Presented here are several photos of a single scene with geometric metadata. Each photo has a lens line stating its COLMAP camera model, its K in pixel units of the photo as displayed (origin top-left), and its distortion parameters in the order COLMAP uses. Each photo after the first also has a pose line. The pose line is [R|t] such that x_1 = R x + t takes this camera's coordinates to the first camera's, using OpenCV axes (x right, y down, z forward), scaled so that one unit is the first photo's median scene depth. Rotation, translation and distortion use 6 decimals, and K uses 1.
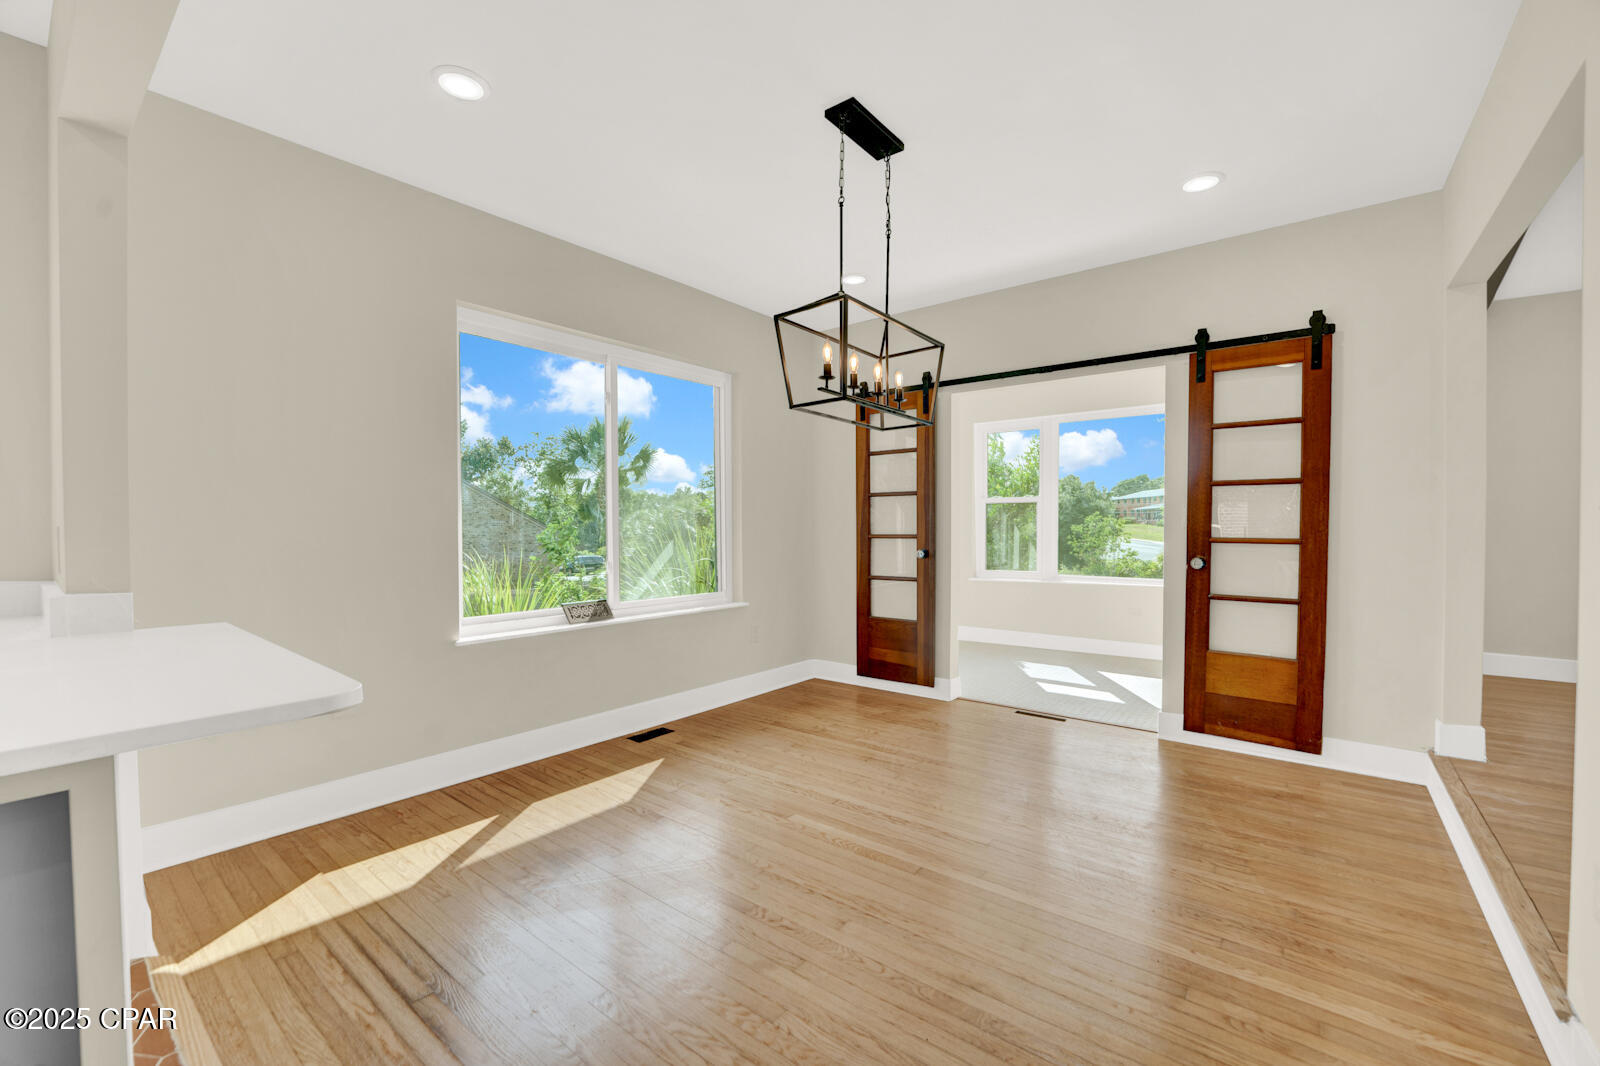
lens RADIAL K [[652.0, 0, 791.5], [0, 652.0, 544.4], [0, 0, 1]] dist [-0.023773, 0.000486]
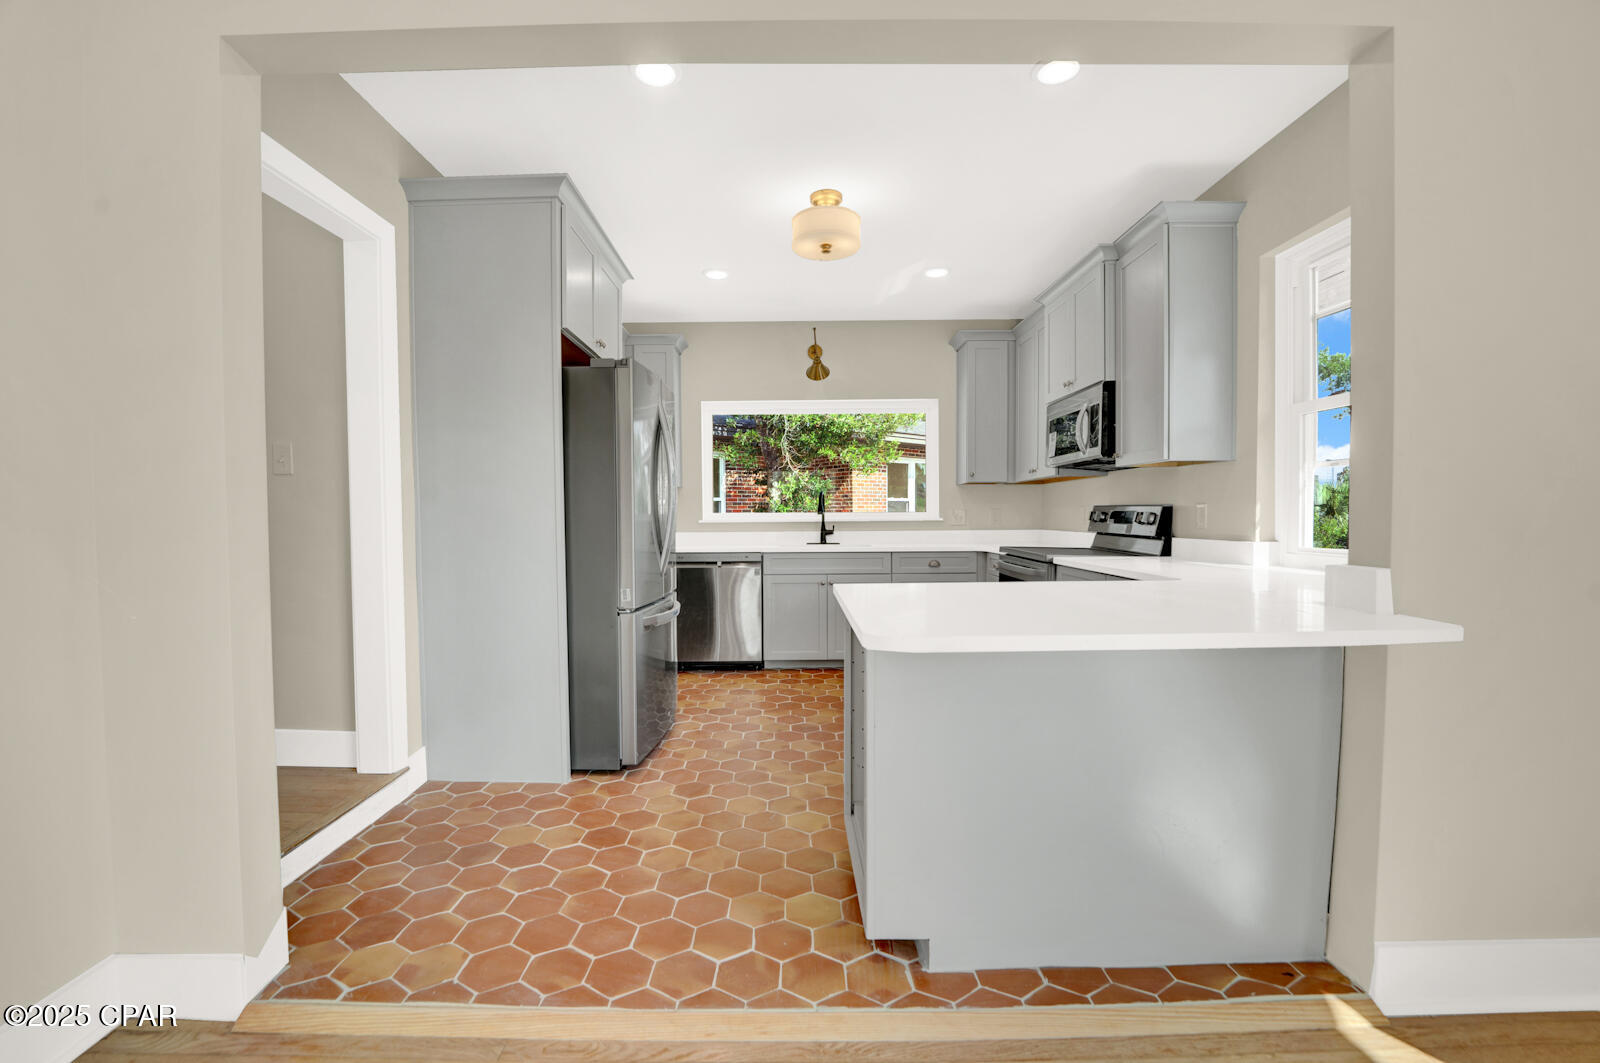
lens RADIAL K [[659.0, 0, 786.4], [0, 659.0, 533.5], [0, 0, 1]] dist [-0.003243, -0.000147]
pose [[-0.777974, 0.027013, -0.627715, 0.072896], [-0.006604, 0.998669, 0.051162, -0.005985], [0.628261, 0.043948, -0.776760, 0.687881]]
